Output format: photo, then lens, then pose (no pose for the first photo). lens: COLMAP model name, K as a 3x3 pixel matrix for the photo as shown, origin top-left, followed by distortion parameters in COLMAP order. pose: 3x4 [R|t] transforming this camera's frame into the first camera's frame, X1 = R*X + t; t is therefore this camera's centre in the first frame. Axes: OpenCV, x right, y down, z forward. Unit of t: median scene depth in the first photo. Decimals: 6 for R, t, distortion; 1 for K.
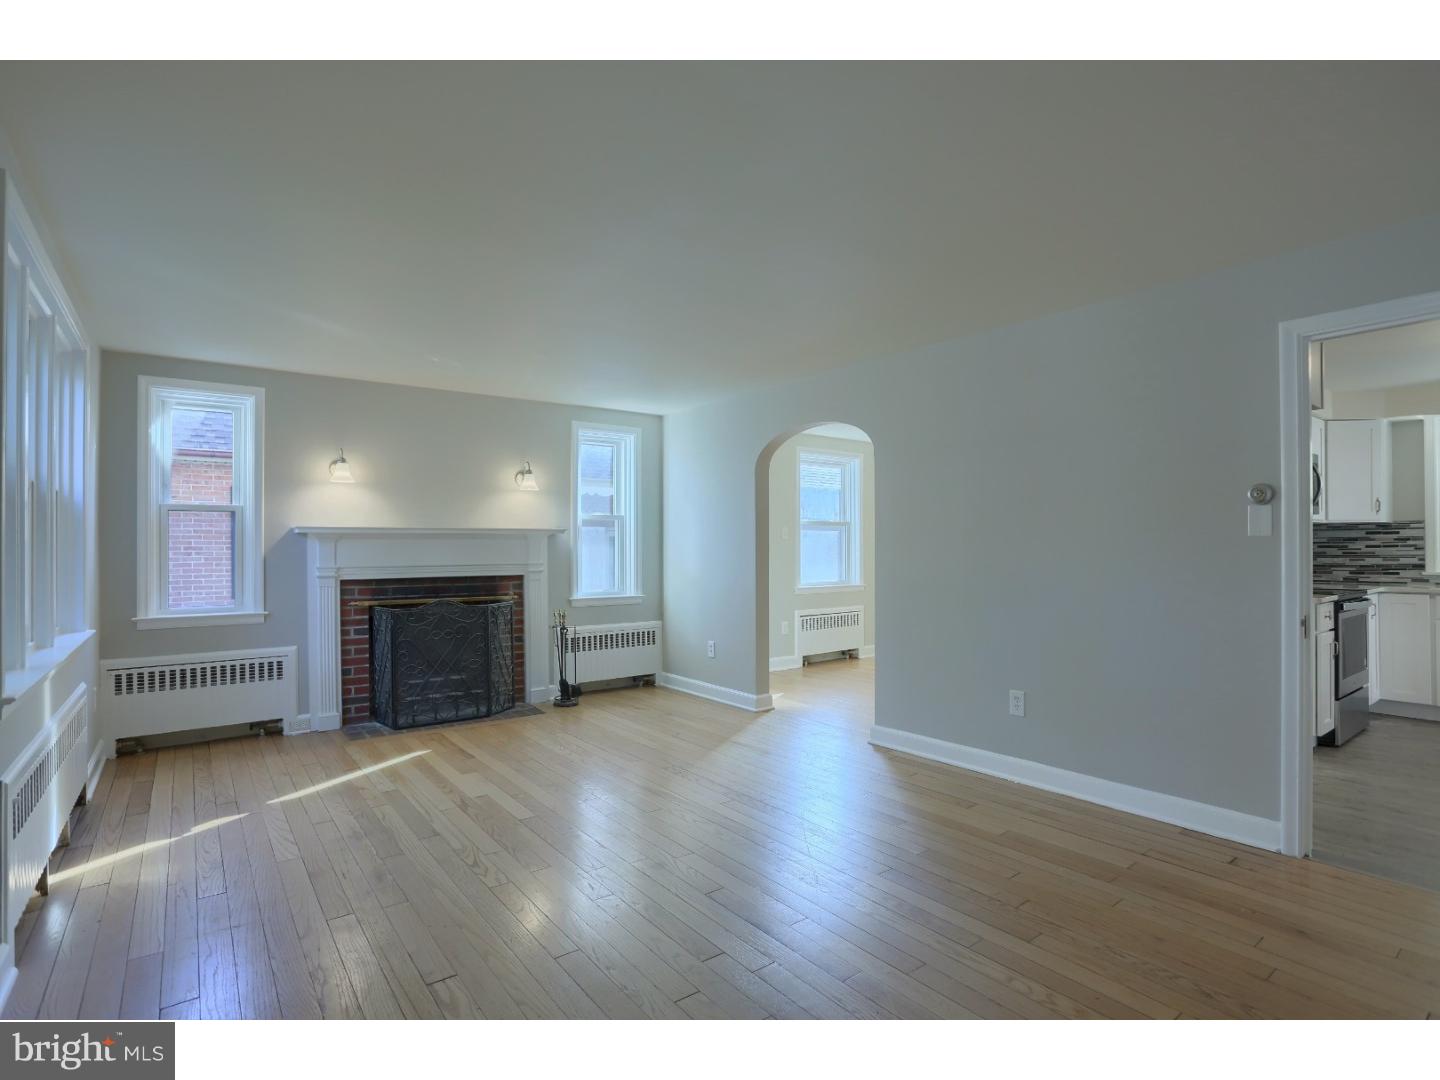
lens RADIAL K [[753.2, 0, 723.6], [0, 753.2, 543.4], [0, 0, 1]] dist [-0.056868, 0.025550]
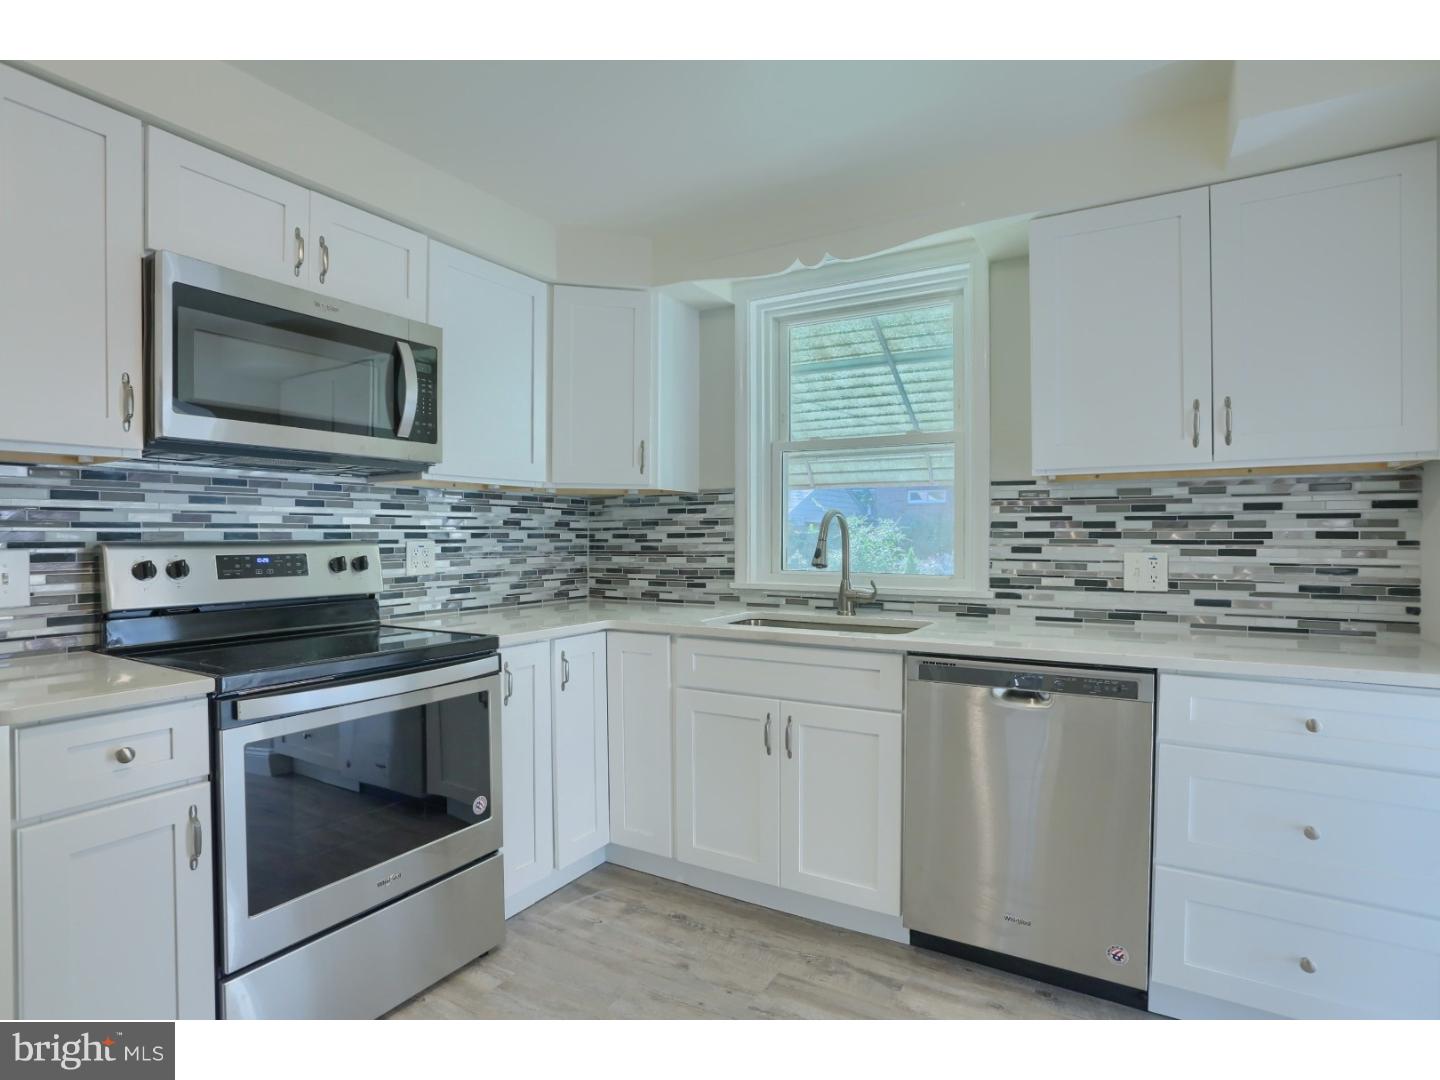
lens RADIAL K [[753.2, 0, 756.6], [0, 753.2, 546.6], [0, 0, 1]] dist [-0.056868, 0.025550]
pose [[0.918045, -0.003607, 0.396459, 0.723049], [-0.005173, 0.999765, 0.021075, 0.000080], [-0.396442, -0.021399, 0.917810, 0.458281]]
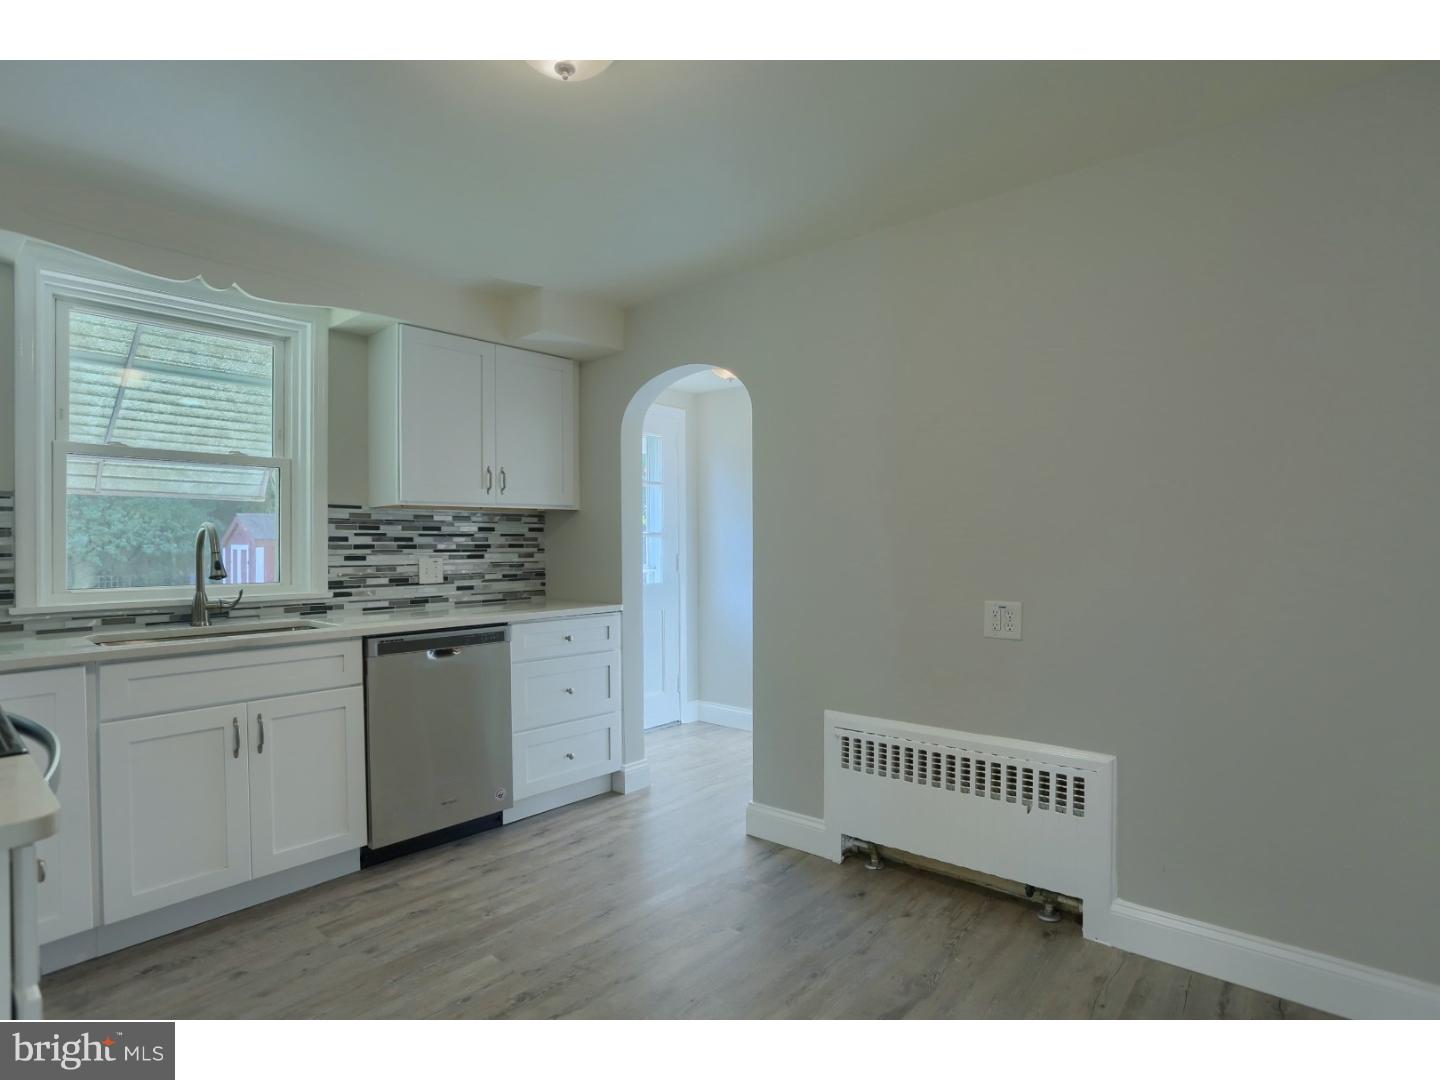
lens RADIAL K [[753.2, 0, 727.3], [0, 753.2, 546.2], [0, 0, 1]] dist [-0.056868, 0.025550]
pose [[-0.235546, 0.002866, 0.971859, 0.413518], [0.000777, 0.999996, -0.002760, 0.003053], [-0.971863, 0.000105, -0.235548, 0.658565]]
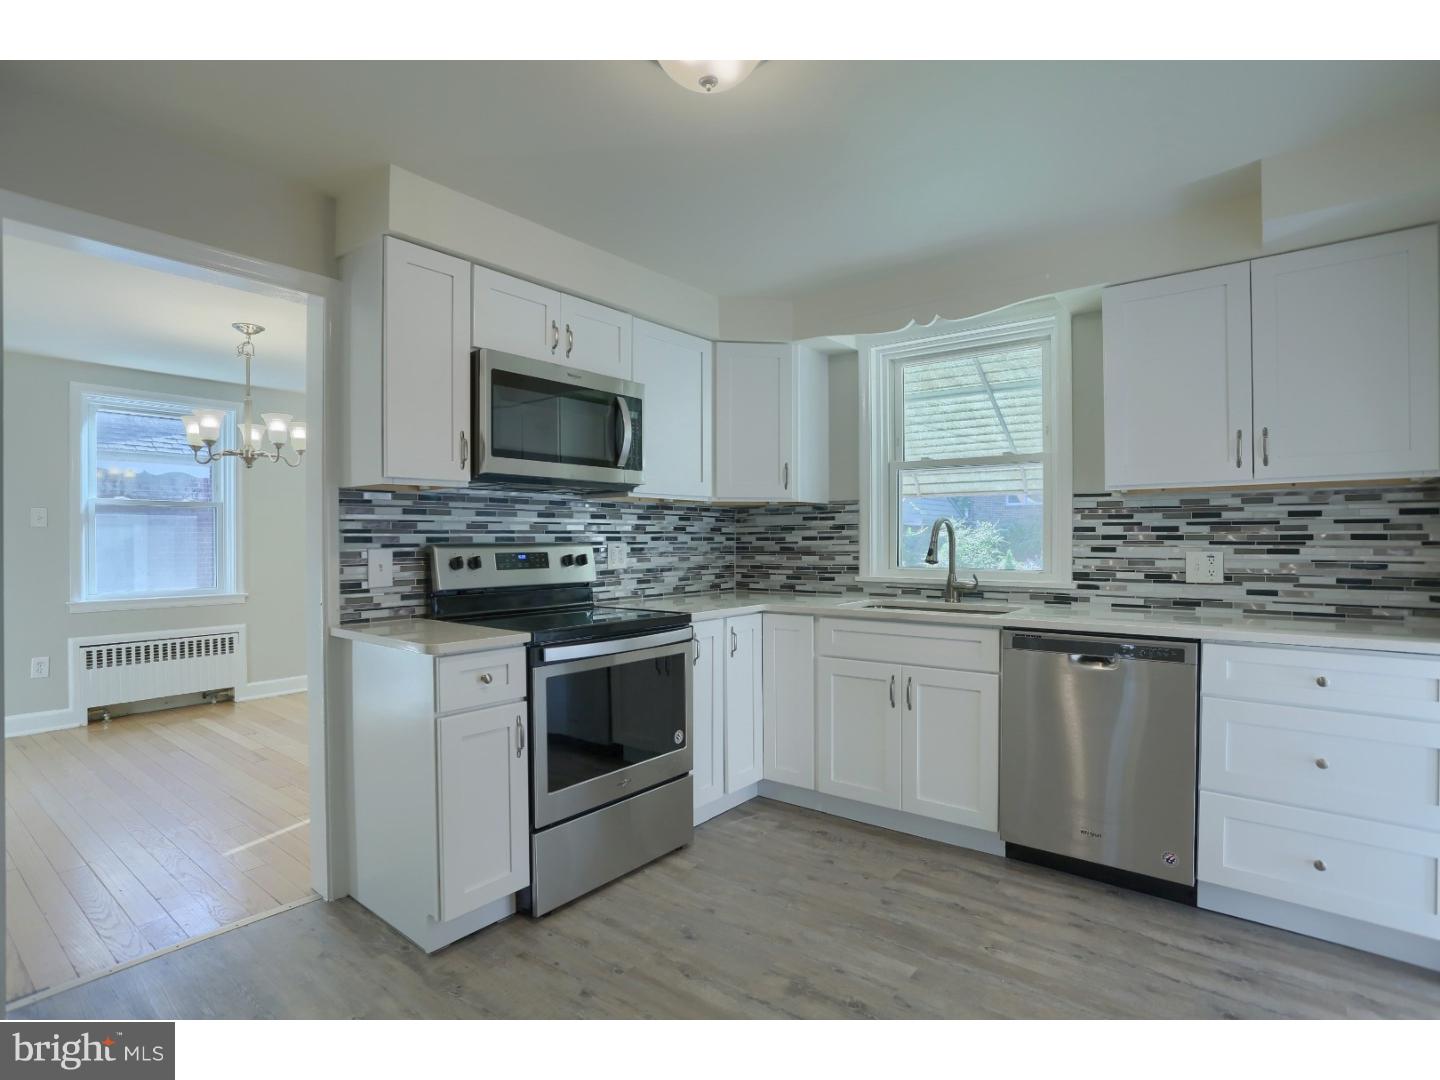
lens RADIAL K [[753.2, 0, 735.7], [0, 753.2, 544.2], [0, 0, 1]] dist [-0.056868, 0.025550]
pose [[0.966652, -0.001902, 0.256085, 0.647060], [-0.001935, 0.999890, 0.014733, -0.000742], [-0.256084, -0.014737, 0.966542, 0.345822]]
